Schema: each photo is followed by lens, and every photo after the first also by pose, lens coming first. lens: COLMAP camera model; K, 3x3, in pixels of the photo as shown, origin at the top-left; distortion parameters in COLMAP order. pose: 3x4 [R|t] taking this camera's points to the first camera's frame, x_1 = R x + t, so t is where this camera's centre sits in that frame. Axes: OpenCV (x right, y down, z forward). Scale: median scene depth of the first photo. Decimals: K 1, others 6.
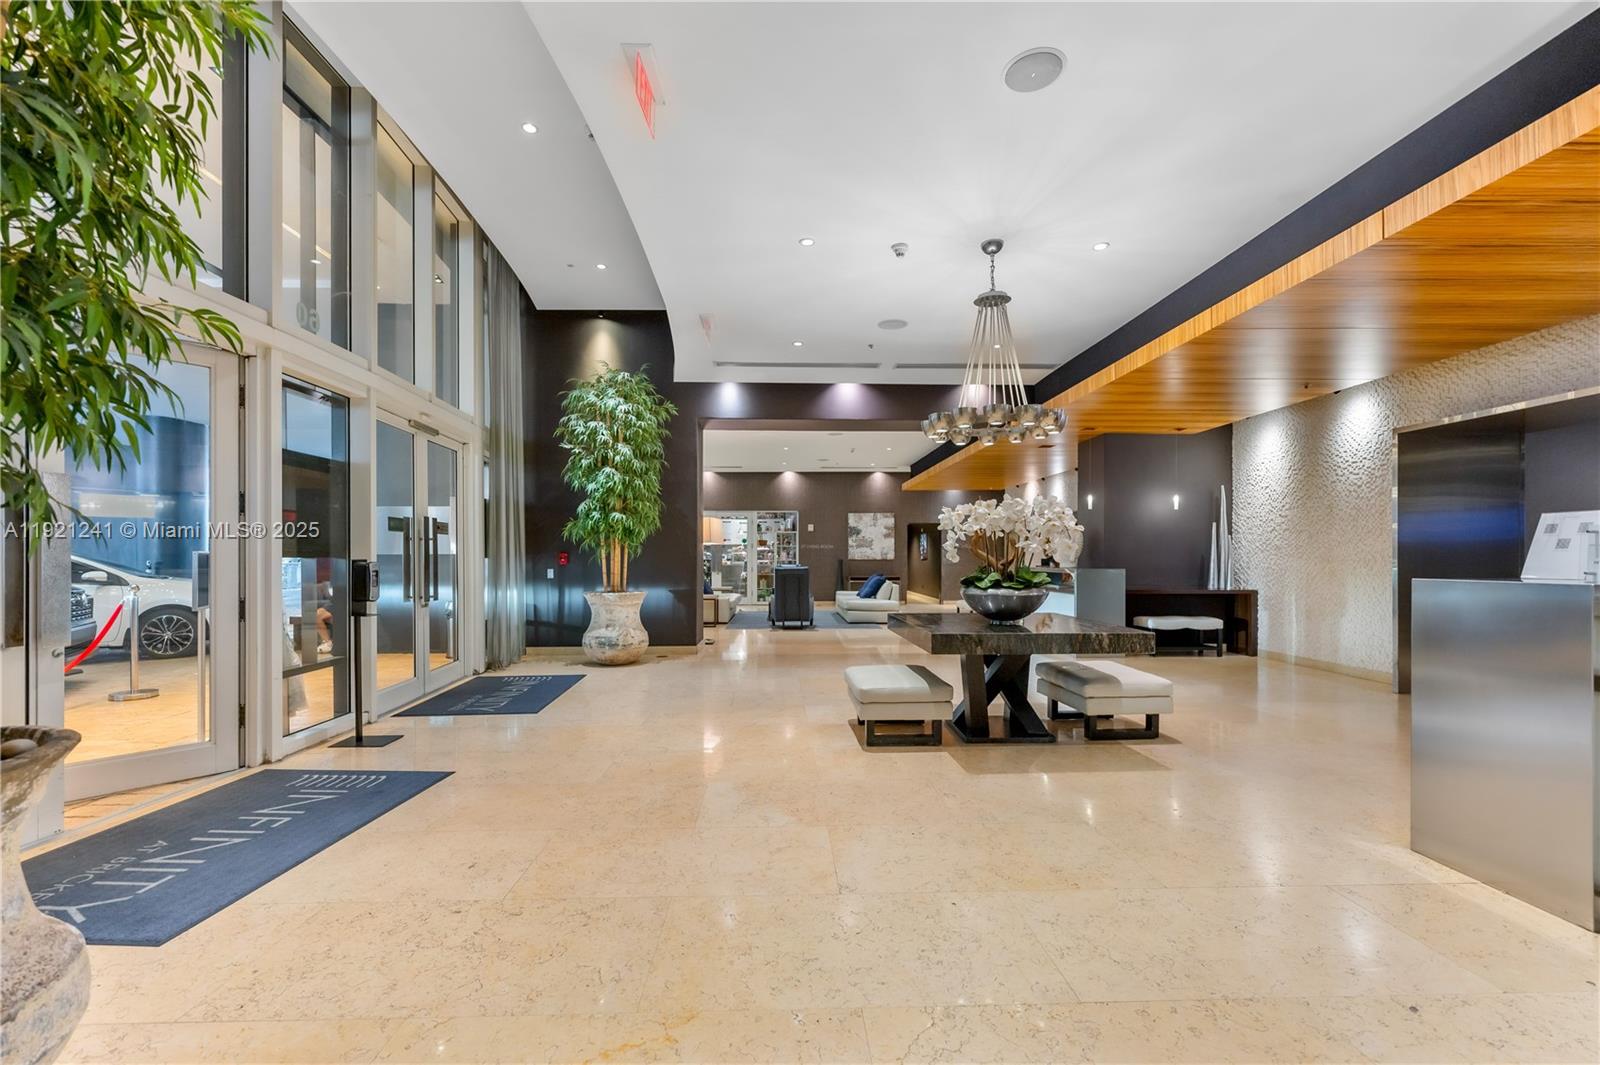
lens RADIAL K [[645.6, 0, 800.8], [0, 645.6, 553.9], [0, 0, 1]] dist [-0.000350, -0.000157]
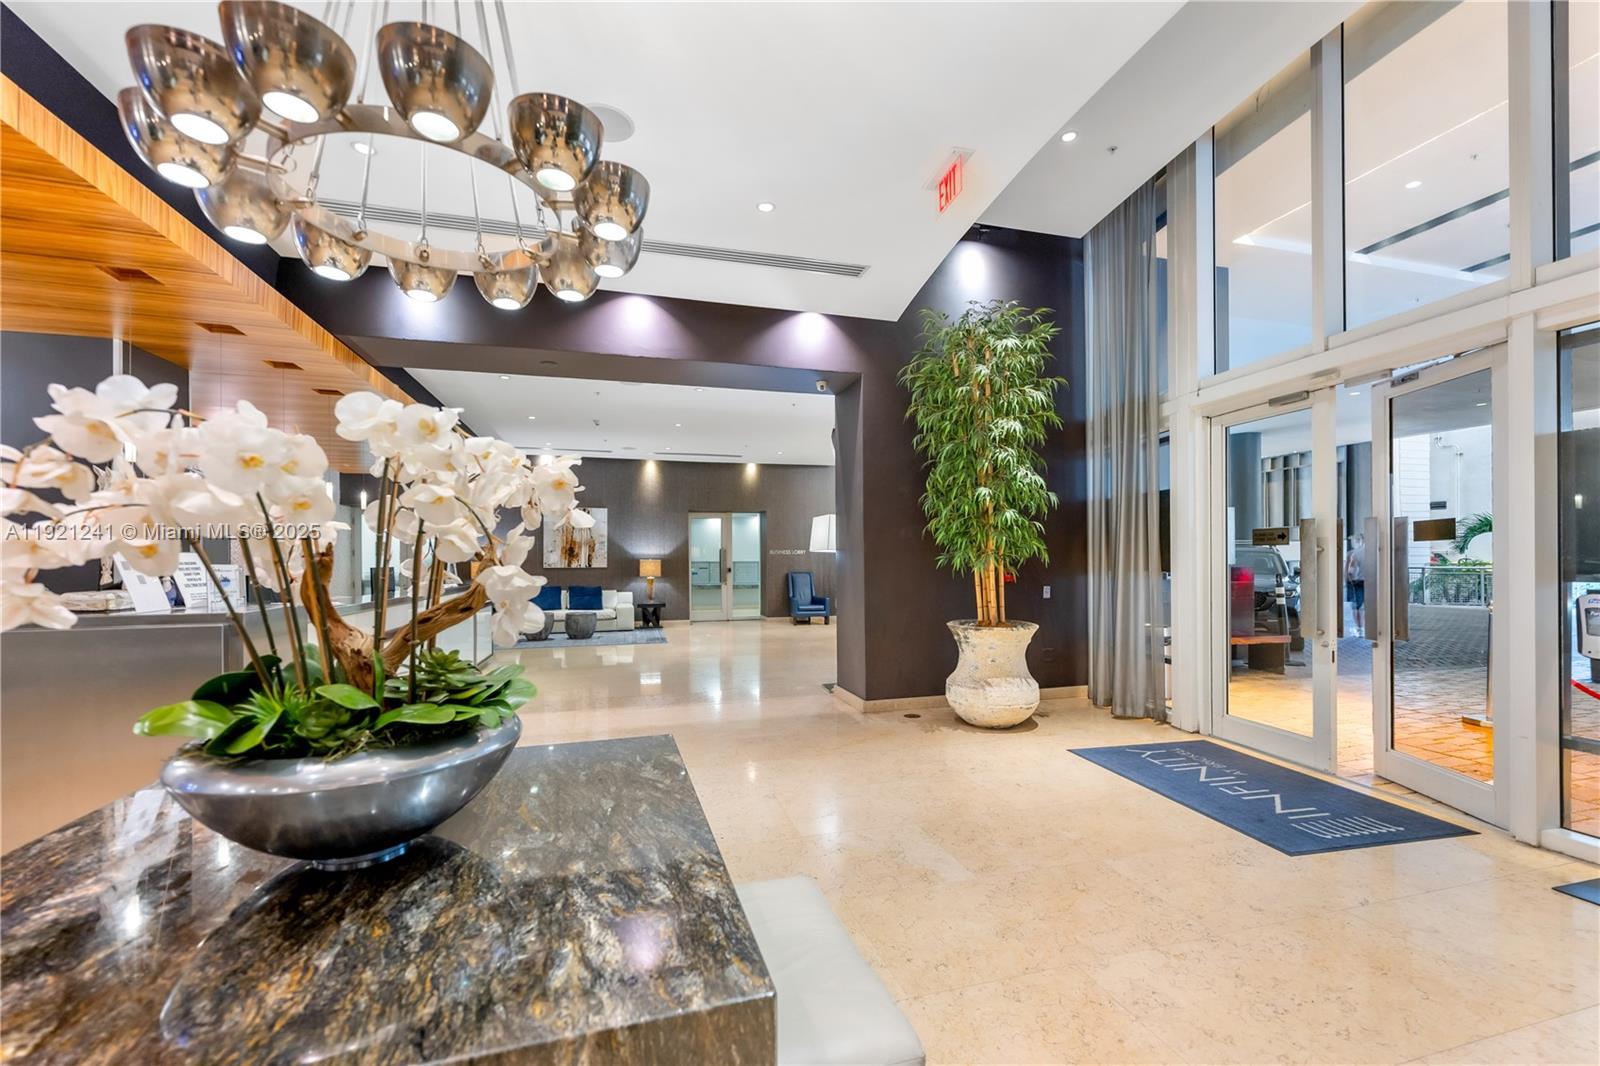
lens RADIAL K [[643.7, 0, 798.0], [0, 643.7, 541.4], [0, 0, 1]] dist [0.000280, 0.000096]
pose [[-0.972364, 0.002299, -0.233459, 0.289525], [0.010039, 0.999439, -0.031967, -0.035921], [0.233254, -0.033427, -0.971841, 1.997358]]
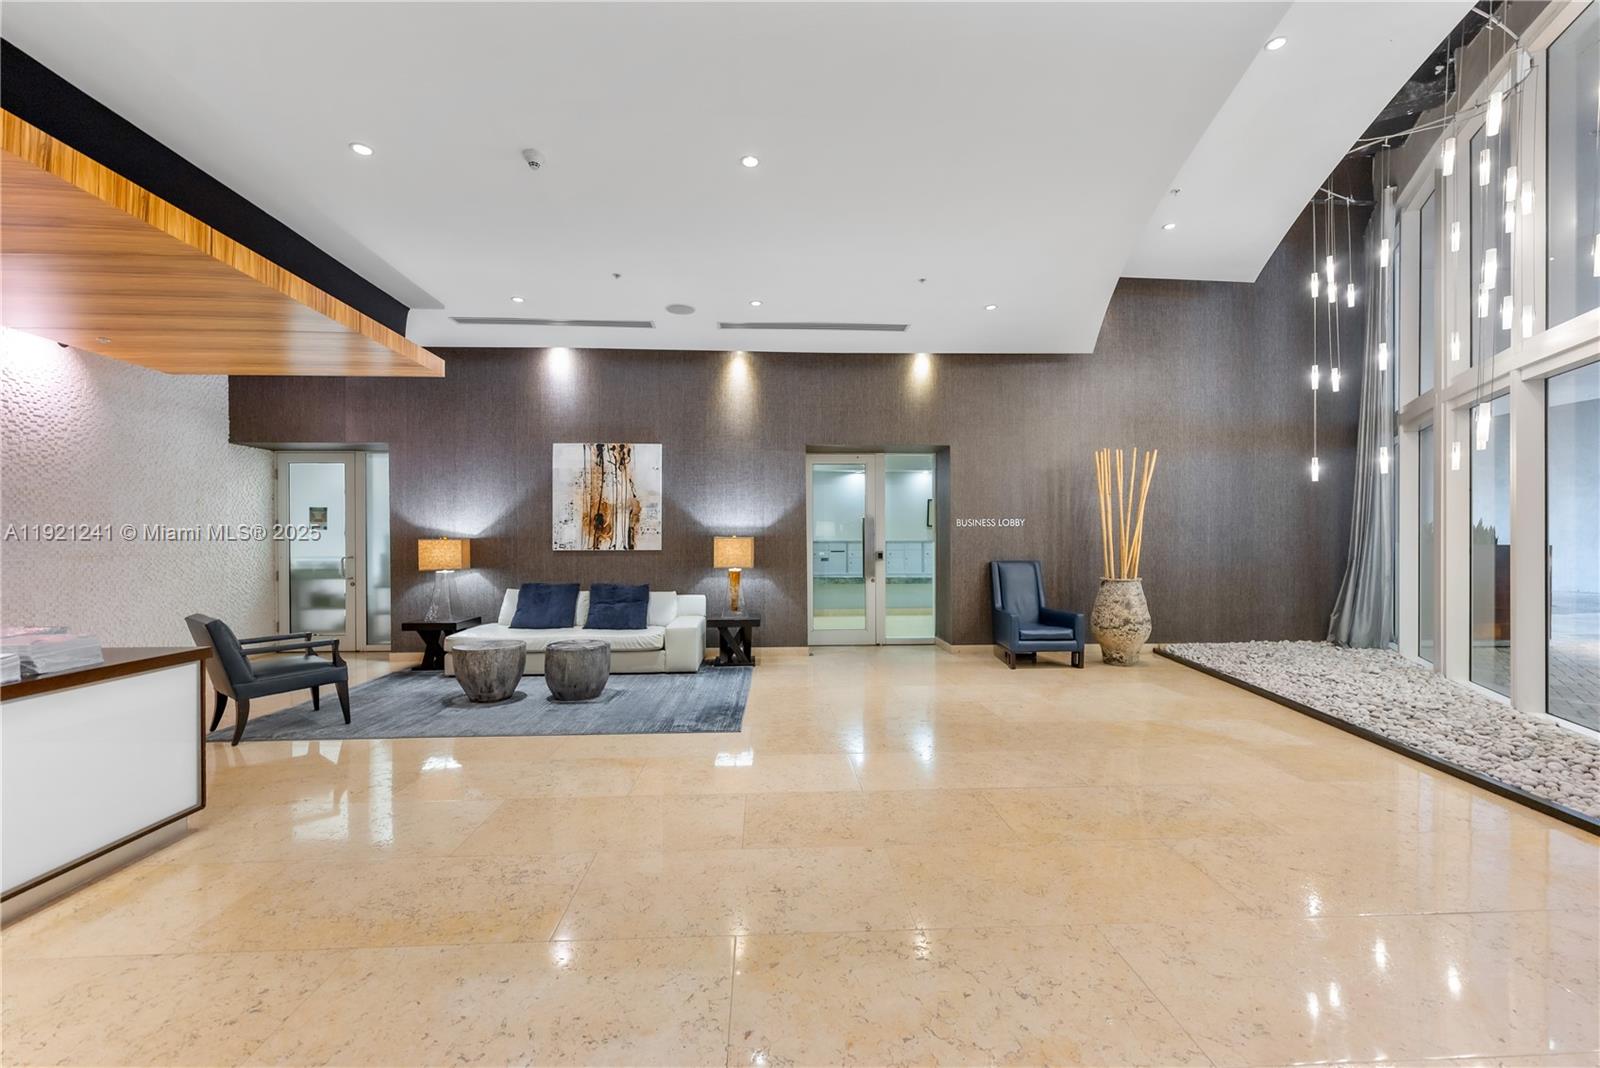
lens RADIAL K [[643.7, 0, 798.0], [0, 643.7, 542.4], [0, 0, 1]] dist [0.000280, 0.000096]
pose [[-0.999966, 0.007305, -0.003773, 0.238682], [0.007274, 0.999939, 0.008328, -0.040123], [0.003834, 0.008300, -0.999958, 1.601550]]
